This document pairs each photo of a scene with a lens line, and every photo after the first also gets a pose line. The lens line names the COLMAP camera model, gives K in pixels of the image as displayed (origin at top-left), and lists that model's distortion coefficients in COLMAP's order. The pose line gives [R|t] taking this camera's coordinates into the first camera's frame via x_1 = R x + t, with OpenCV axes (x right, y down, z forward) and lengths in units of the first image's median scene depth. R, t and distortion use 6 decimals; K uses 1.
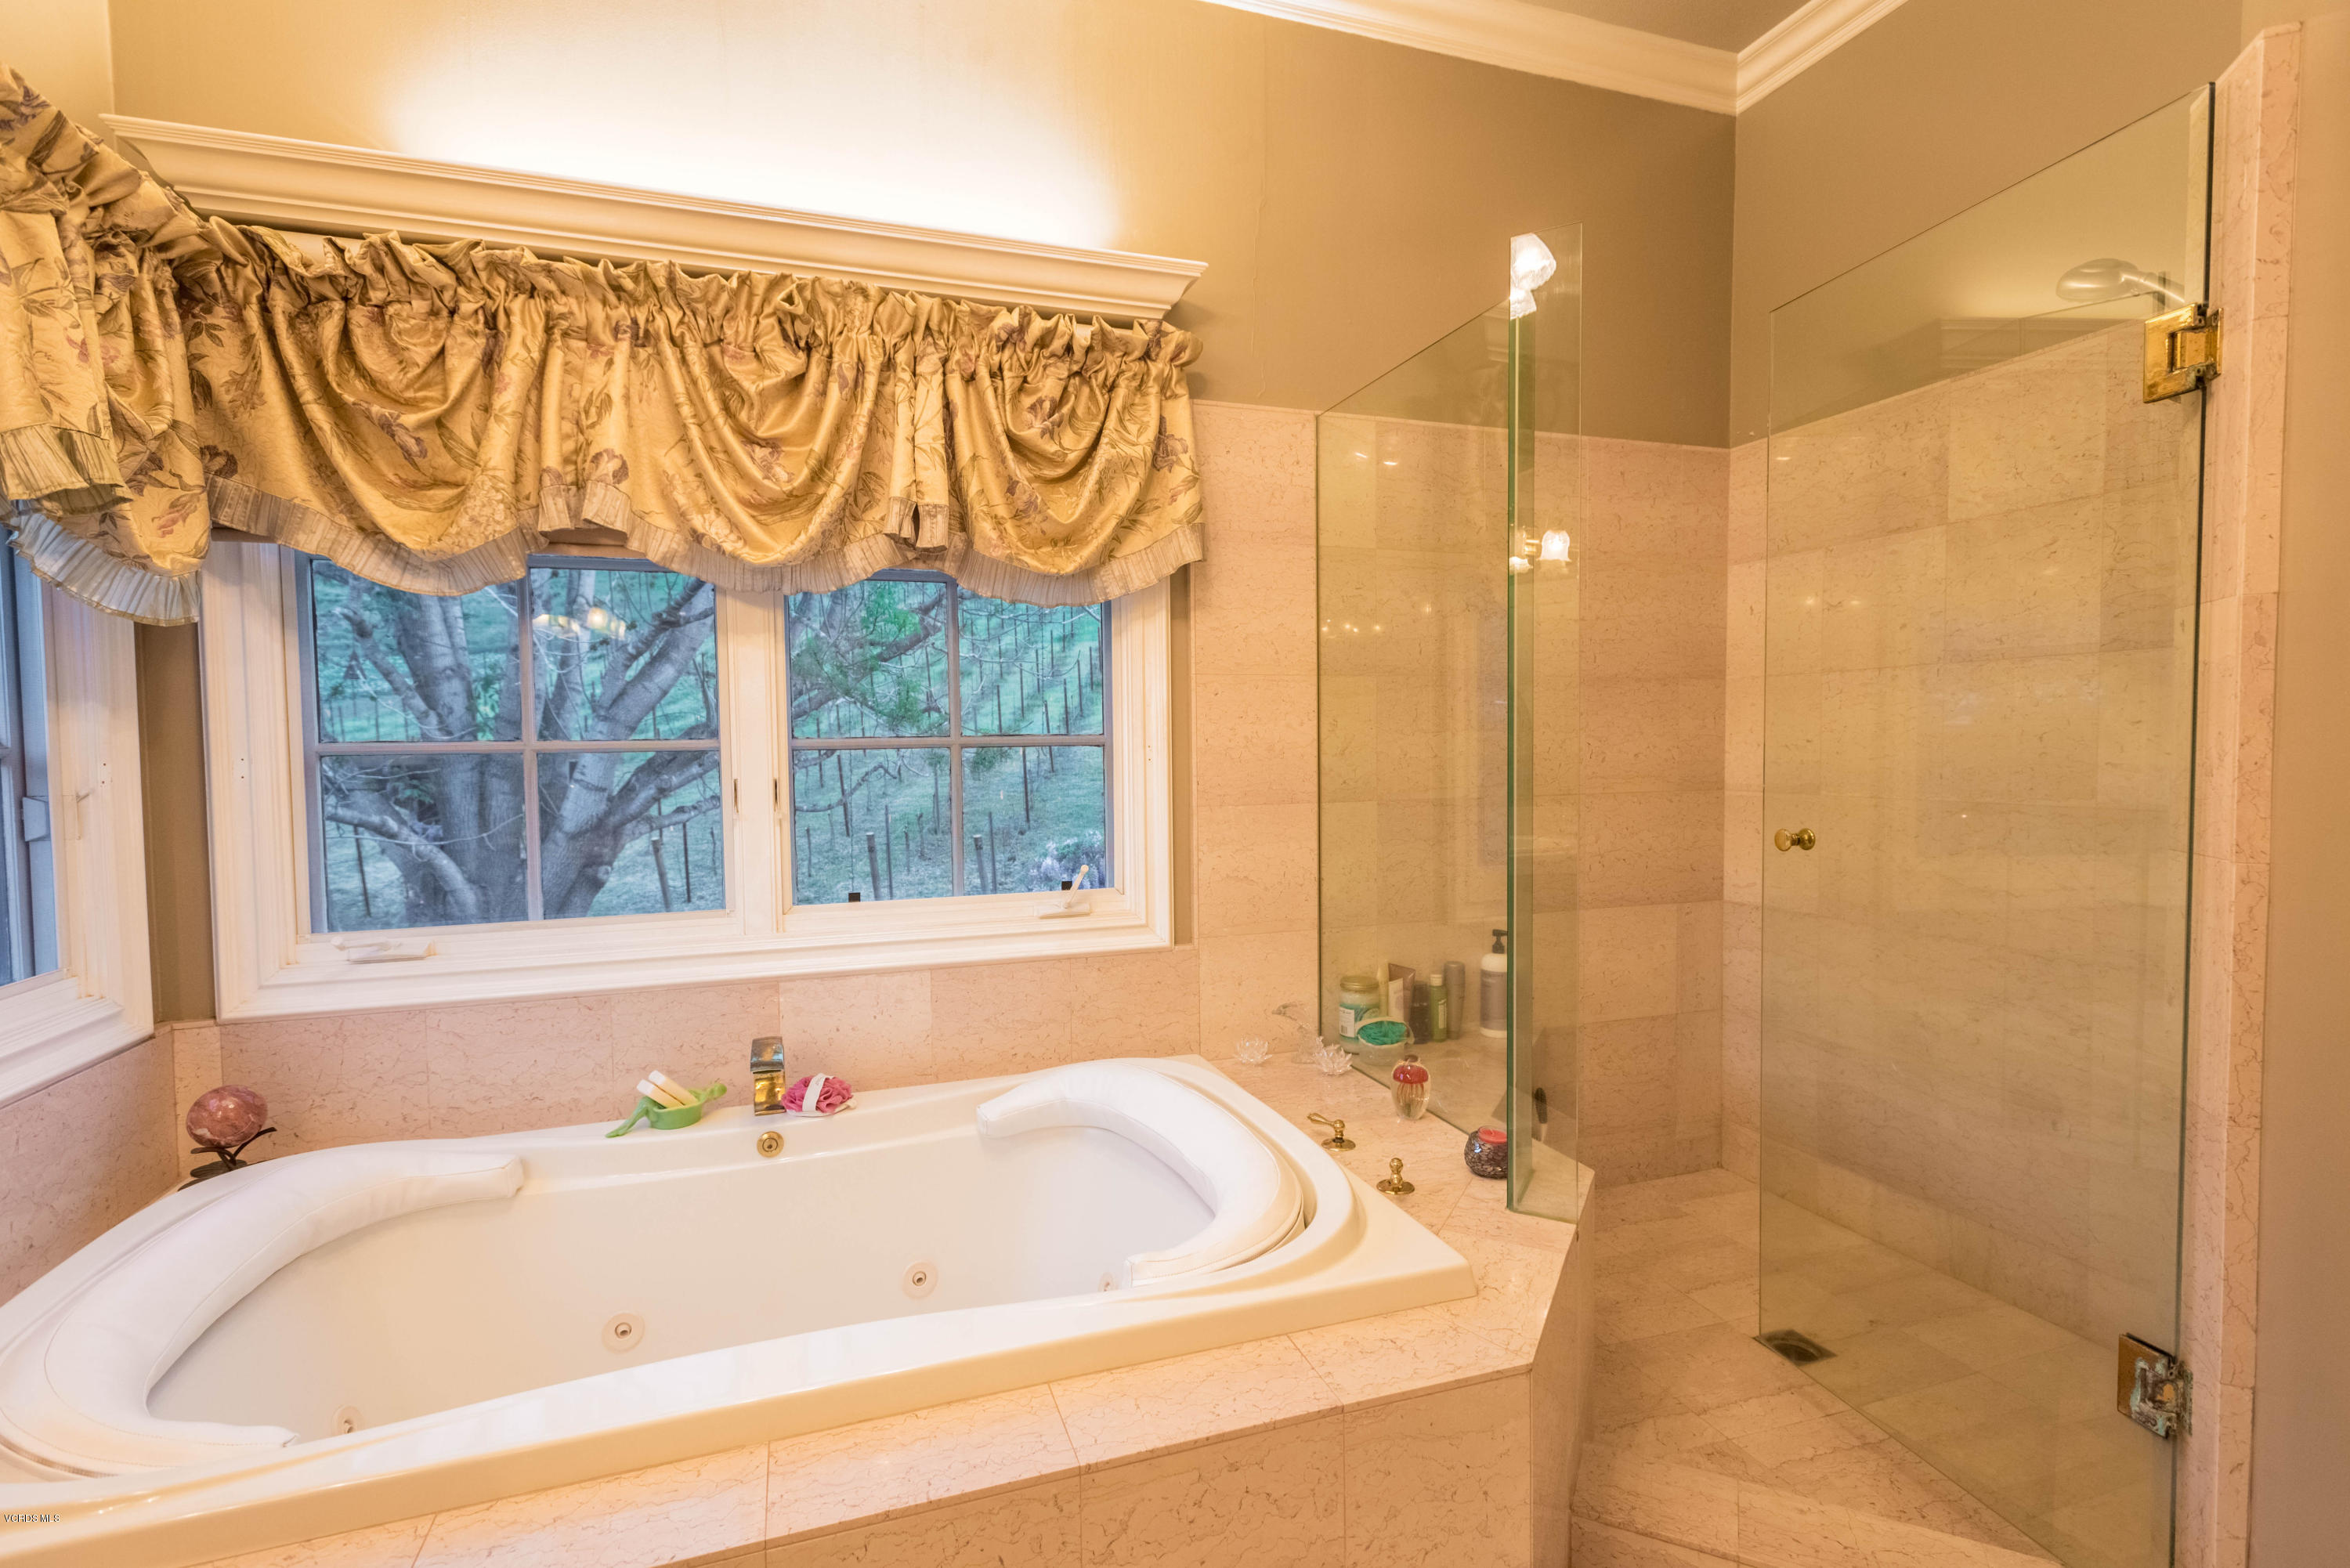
lens RADIAL K [[1090.6, 0, 1170.3], [0, 1090.6, 786.4], [0, 0, 1]] dist [0.013330, -0.001281]
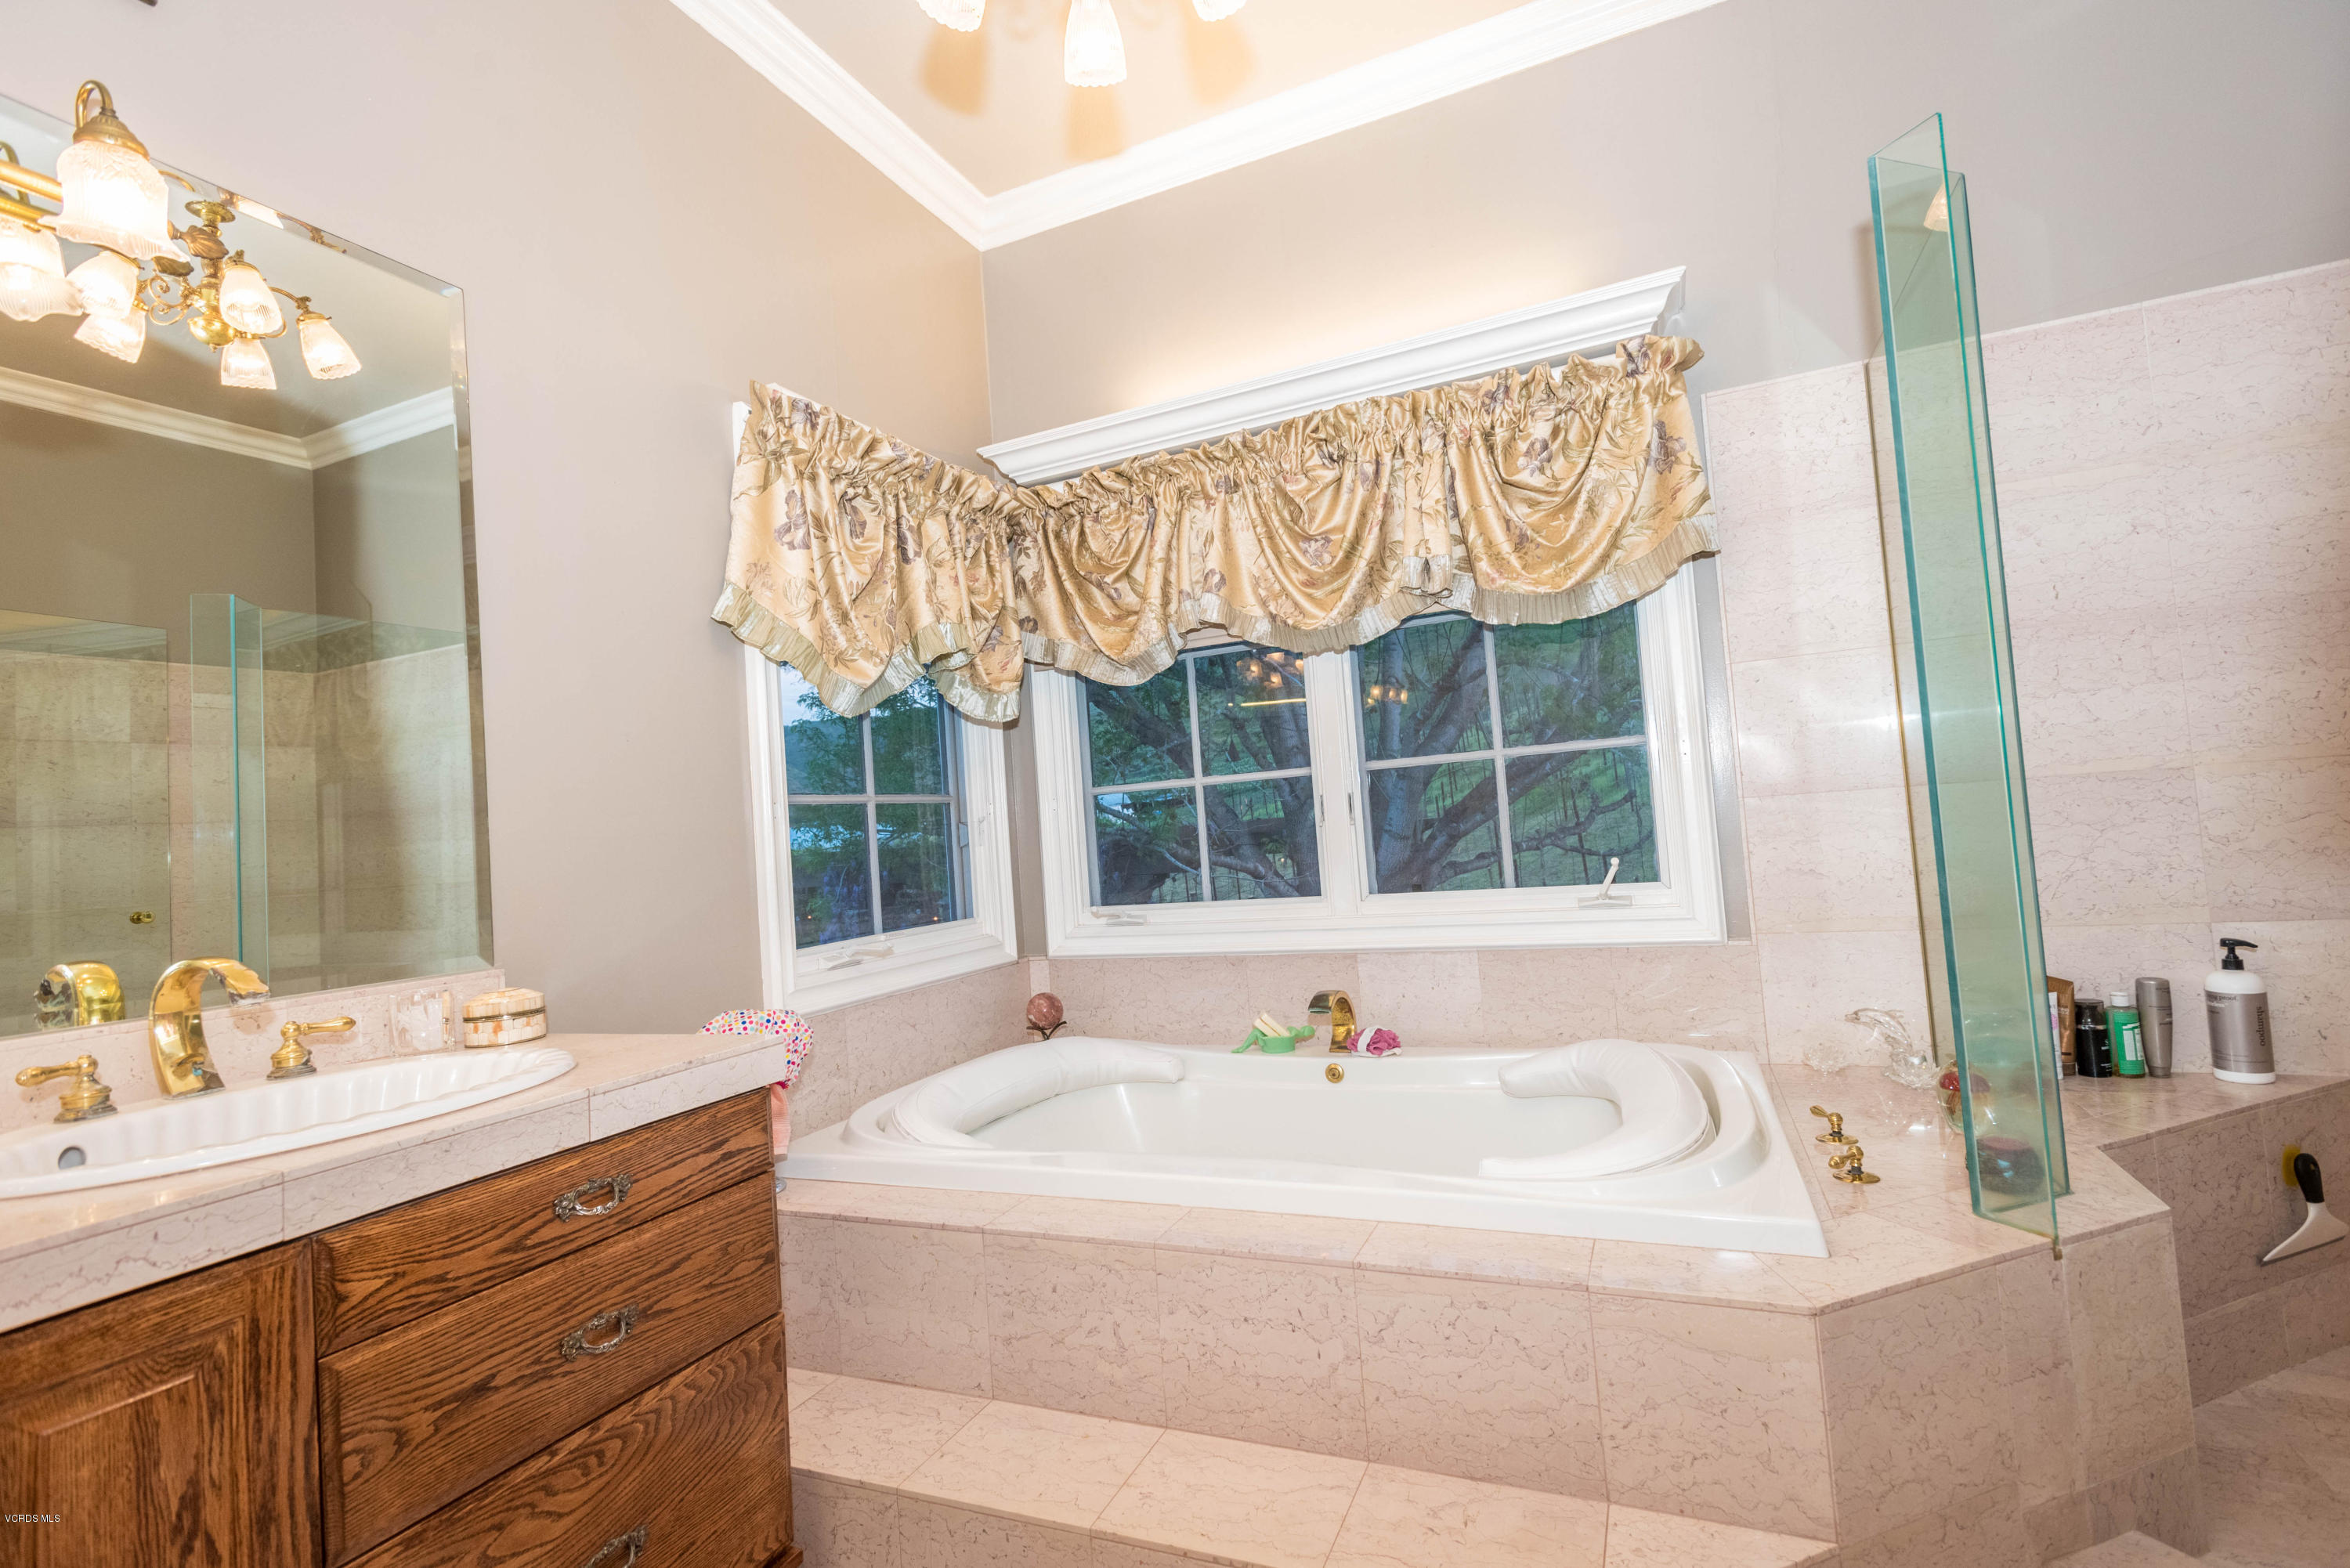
lens RADIAL K [[1090.6, 0, 1174.4], [0, 1090.6, 784.1], [0, 0, 1]] dist [0.013330, -0.001281]
pose [[0.733355, -0.071455, -0.676081, 0.386816], [0.034998, 0.997111, -0.067422, 0.067327], [0.678945, 0.025783, 0.733736, -0.077901]]
